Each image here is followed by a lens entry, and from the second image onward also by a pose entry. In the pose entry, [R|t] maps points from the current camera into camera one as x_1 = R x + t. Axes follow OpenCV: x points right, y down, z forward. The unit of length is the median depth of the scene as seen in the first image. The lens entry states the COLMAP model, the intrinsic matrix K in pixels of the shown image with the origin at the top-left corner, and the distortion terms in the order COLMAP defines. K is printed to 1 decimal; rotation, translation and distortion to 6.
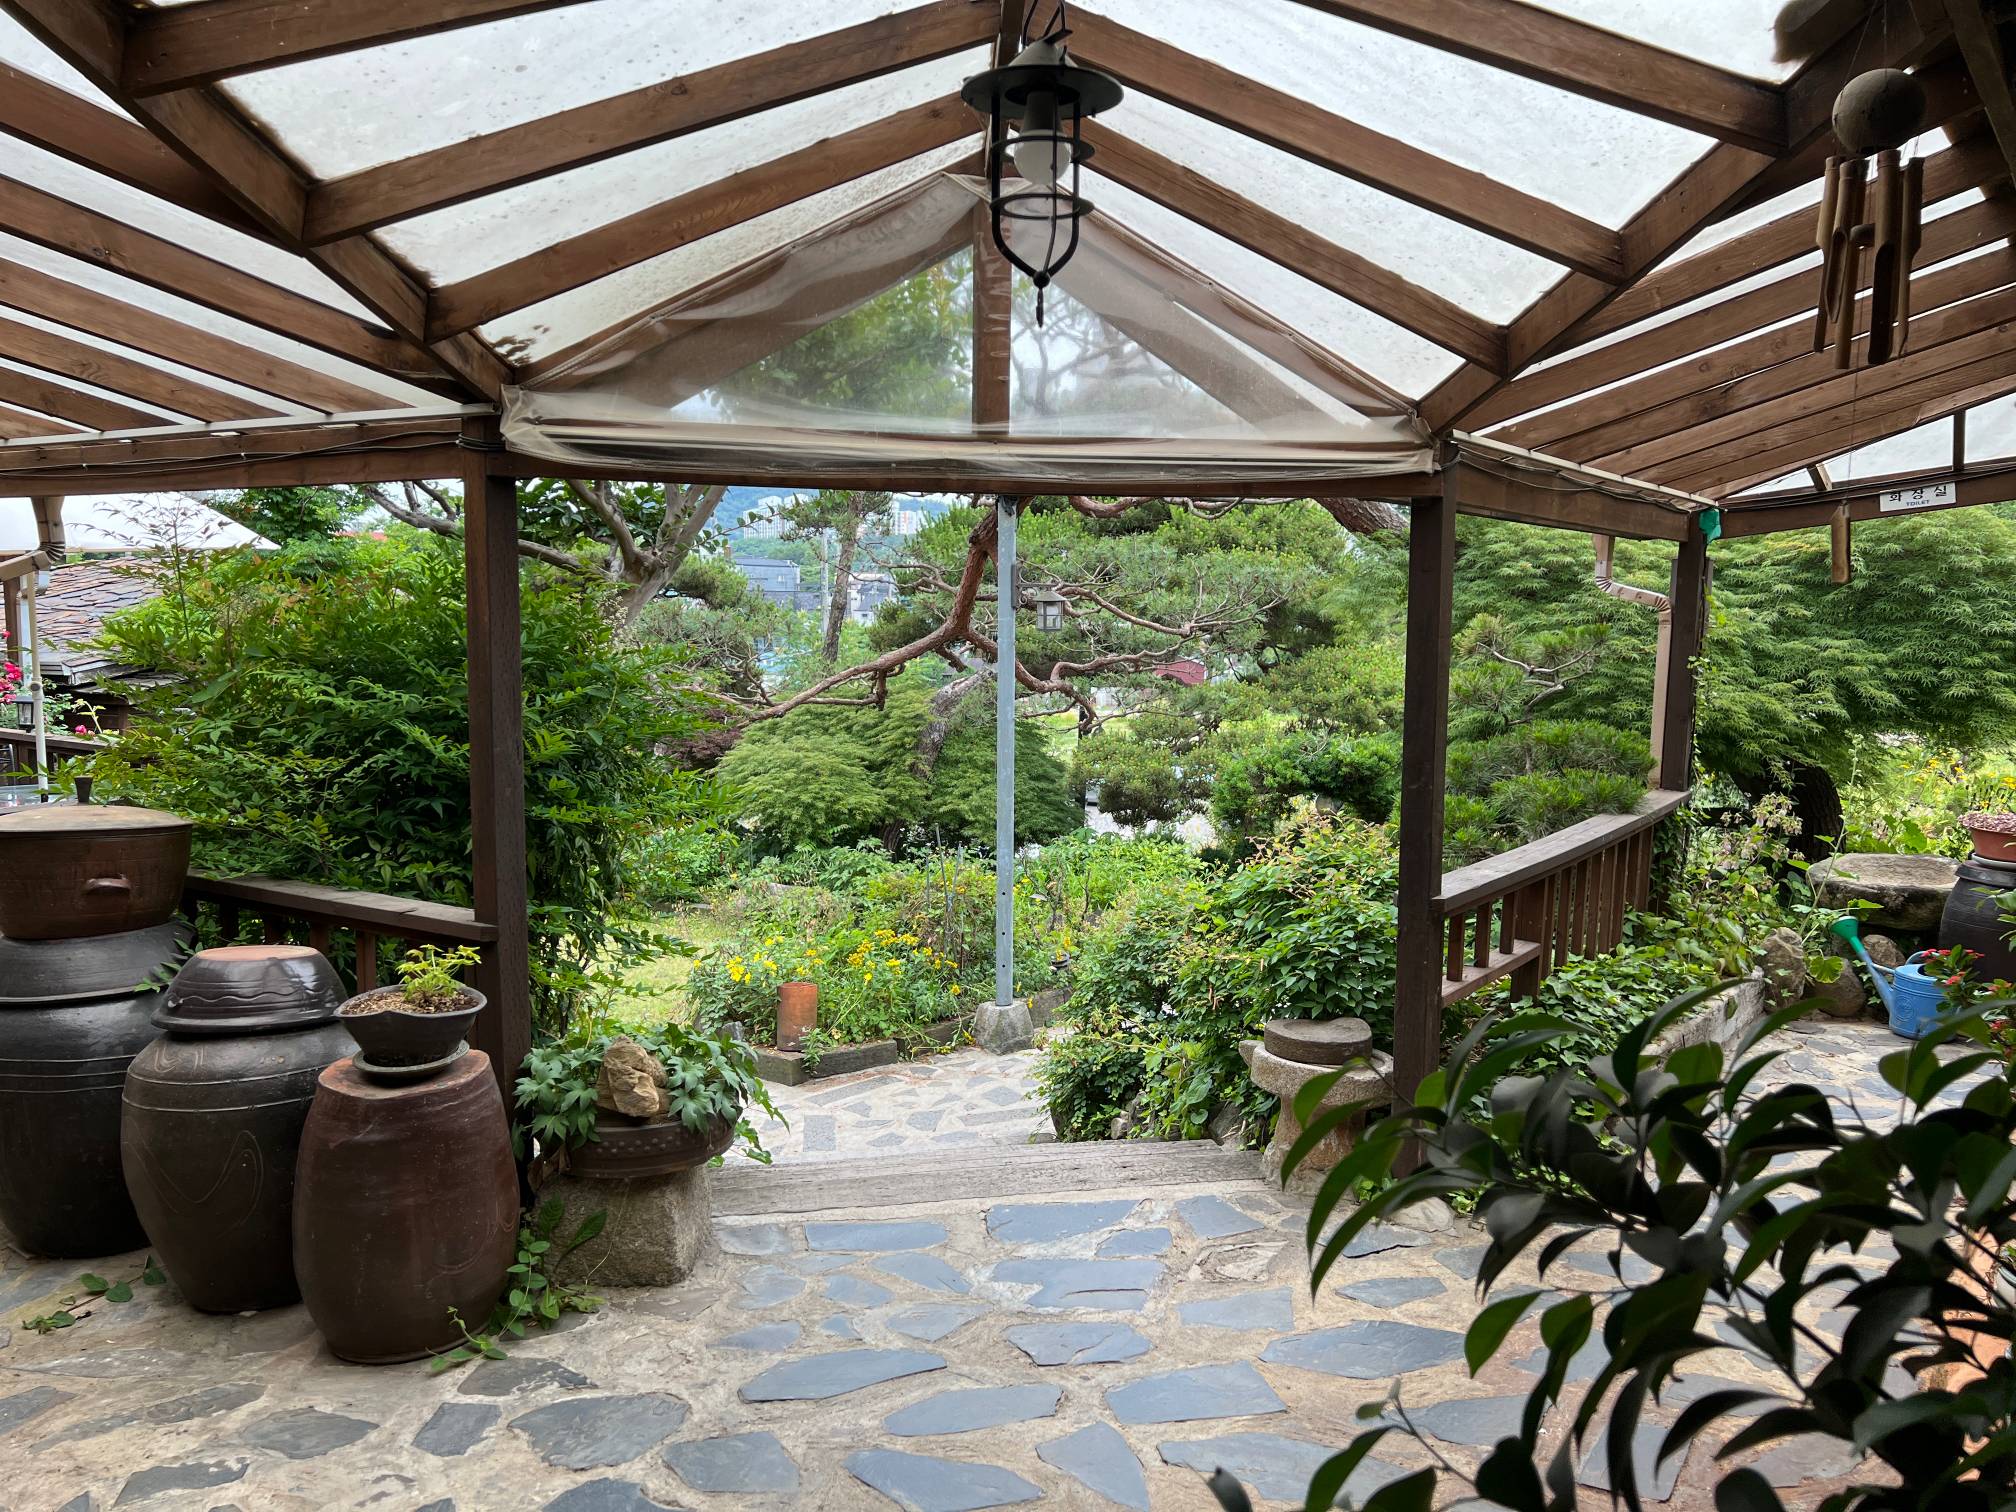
lens RADIAL K [[1512.5, 0, 1028.3], [0, 1512.5, 768.6], [0, 0, 1]] dist [0.053031, -0.062047]
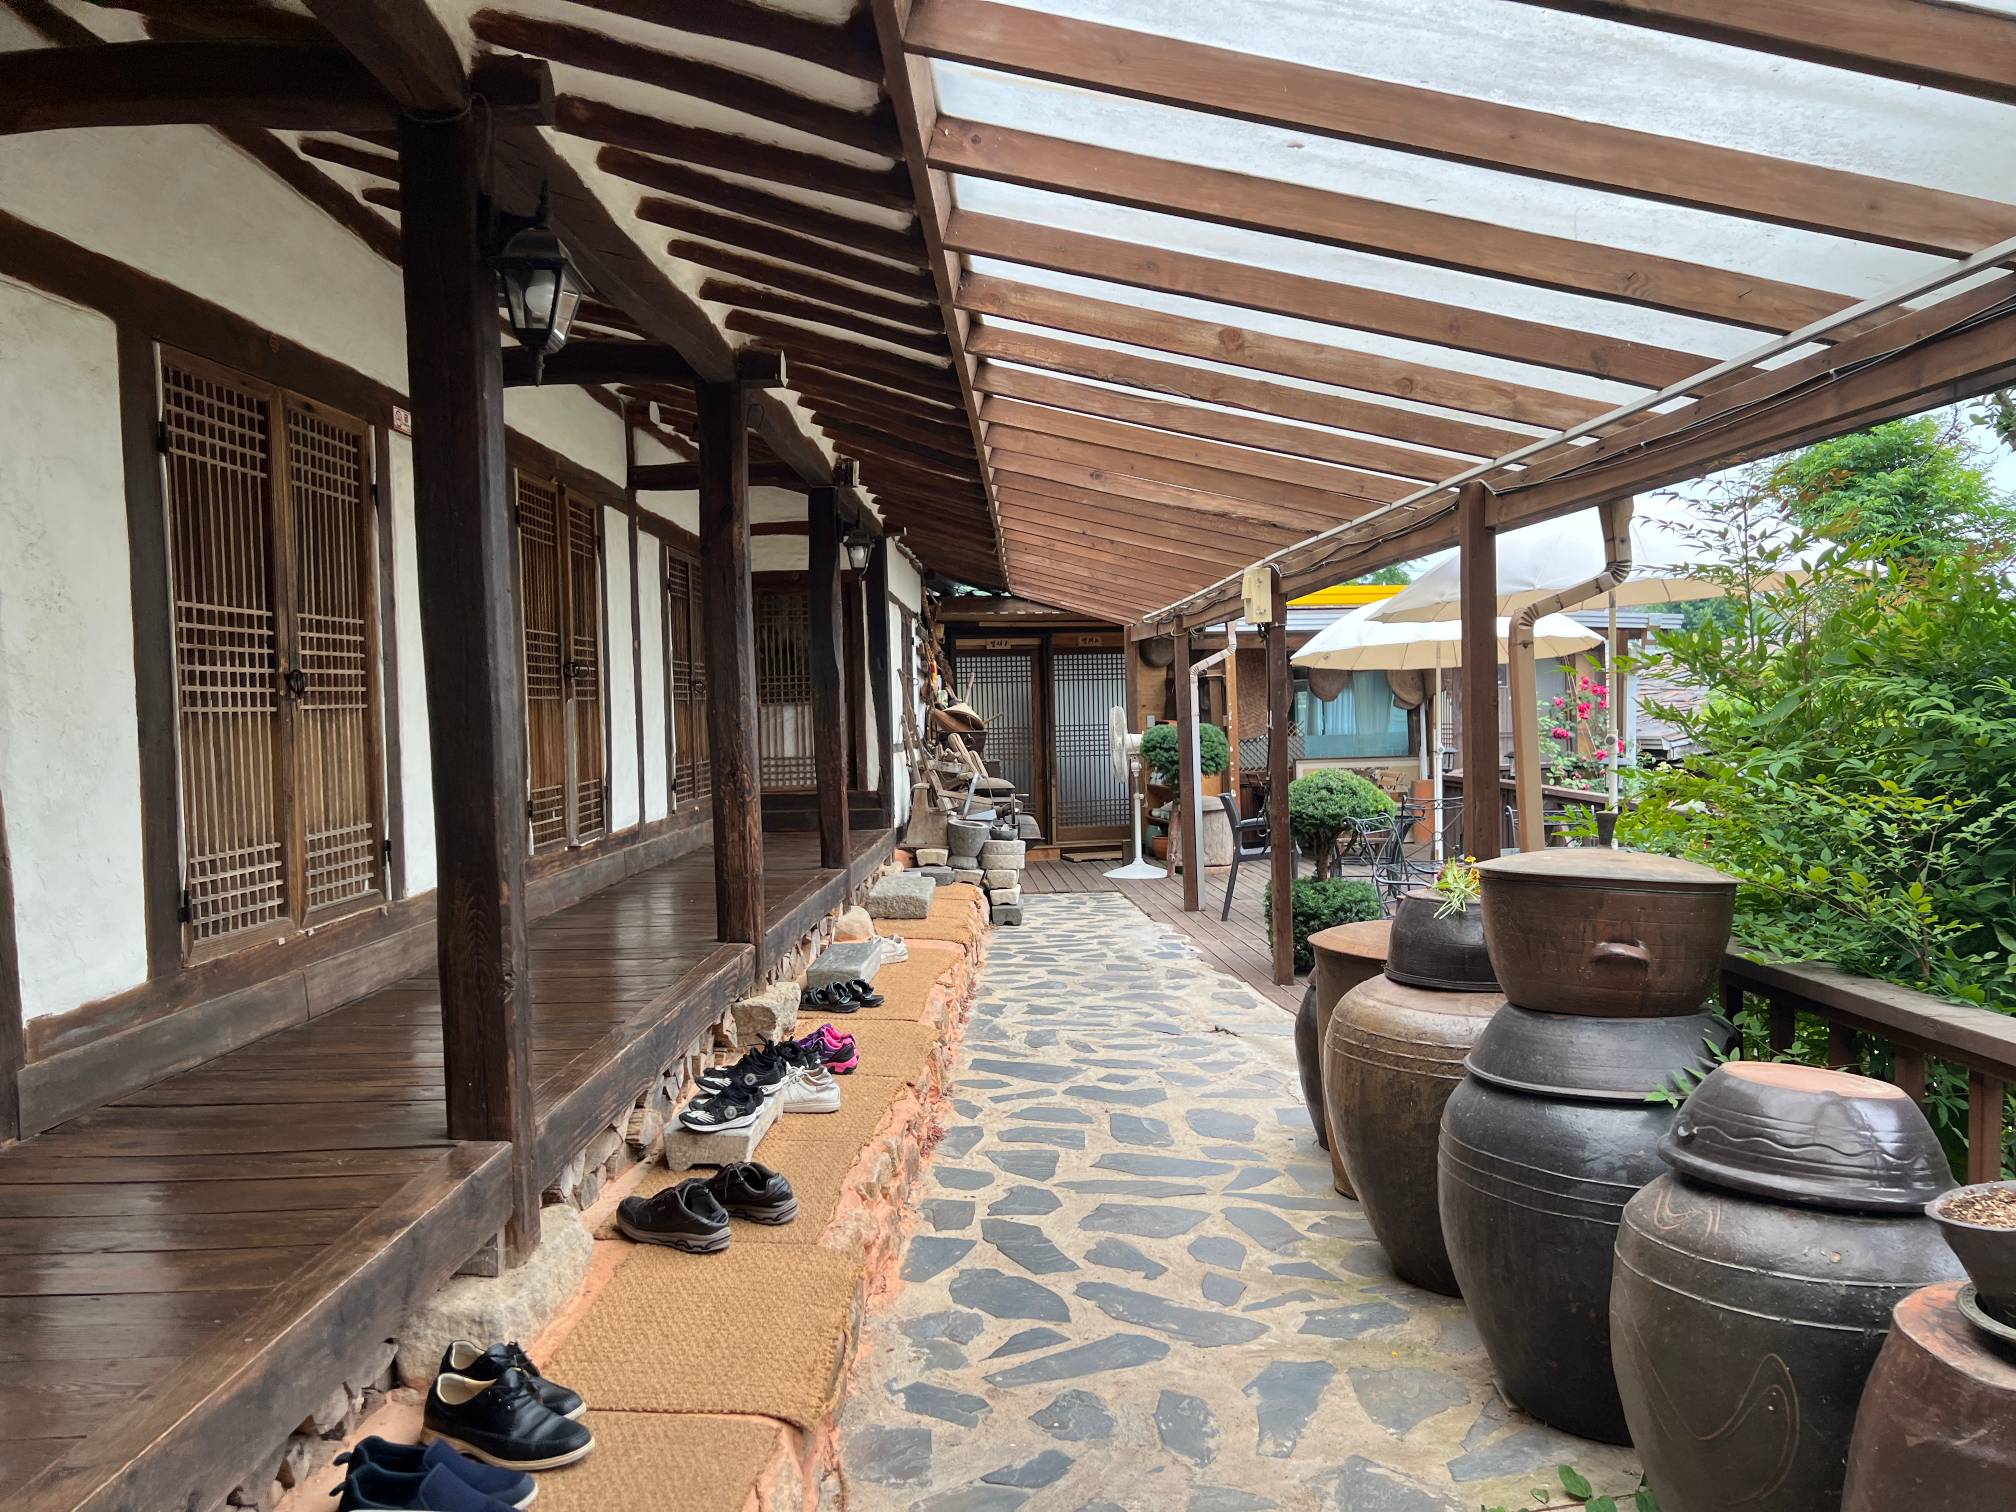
lens RADIAL K [[1512.5, 0, 1016.4], [0, 1512.5, 772.5], [0, 0, 1]] dist [0.053031, -0.062047]
pose [[0.560047, 0.014249, -0.828338, -0.140978], [-0.064523, 0.997565, -0.026465, 0.025594], [0.825944, 0.068268, 0.559603, 0.314933]]
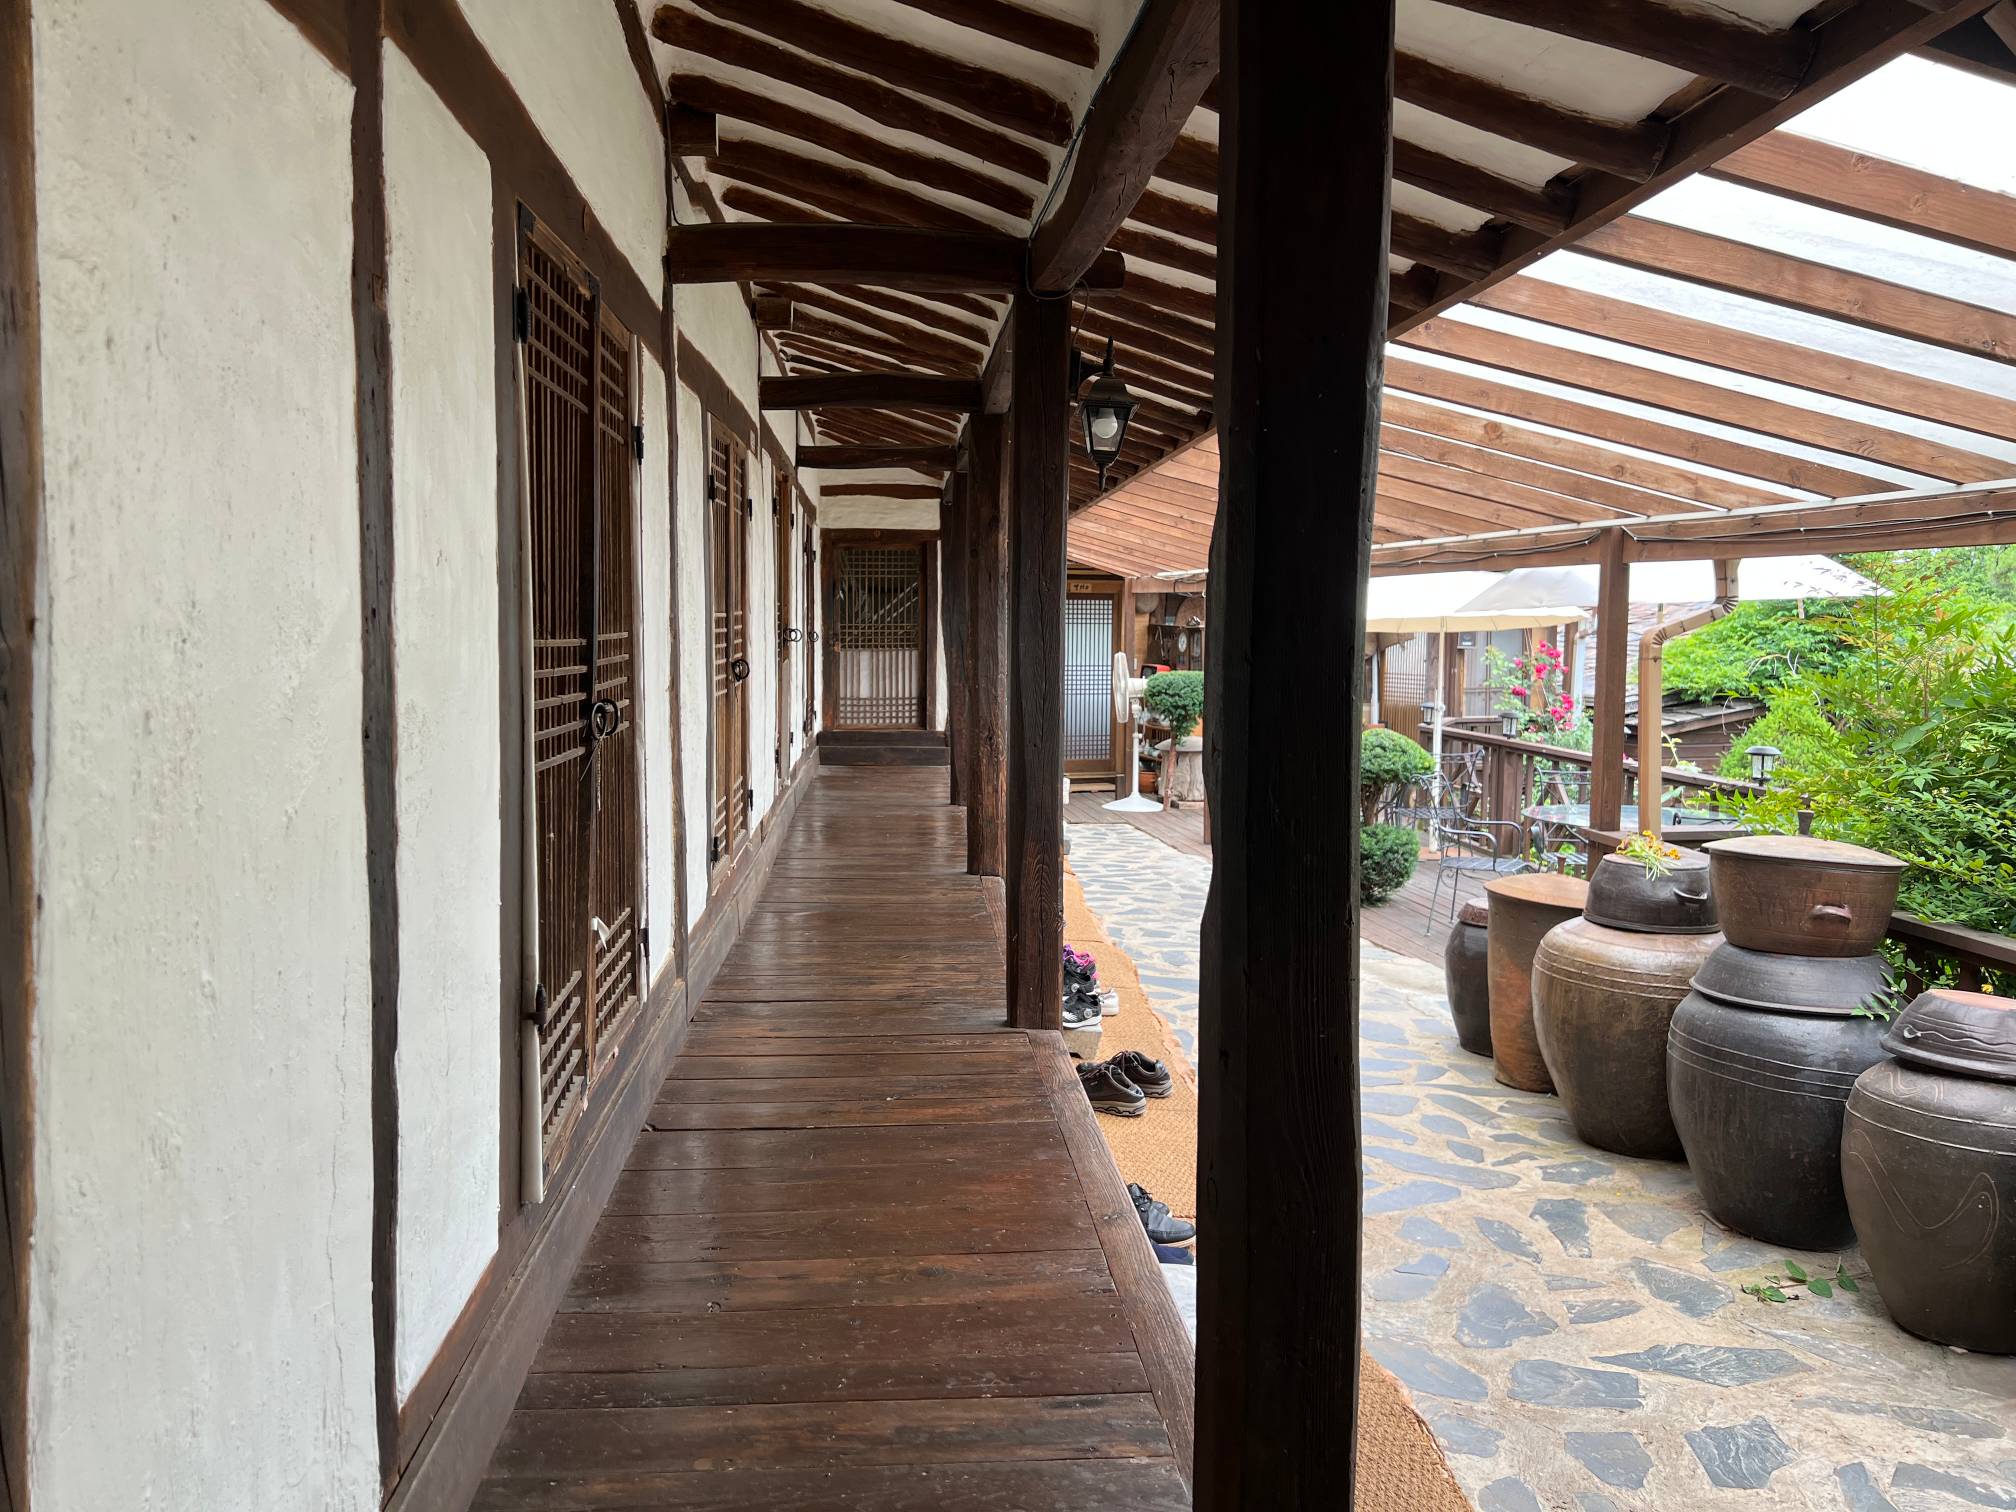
lens RADIAL K [[1512.5, 0, 995.3], [0, 1512.5, 744.5], [0, 0, 1]] dist [0.053031, -0.062047]
pose [[0.625024, 0.062061, -0.778135, -0.129575], [-0.092625, 0.995688, 0.005013, 0.006032], [0.775091, 0.068941, 0.628077, -0.157972]]
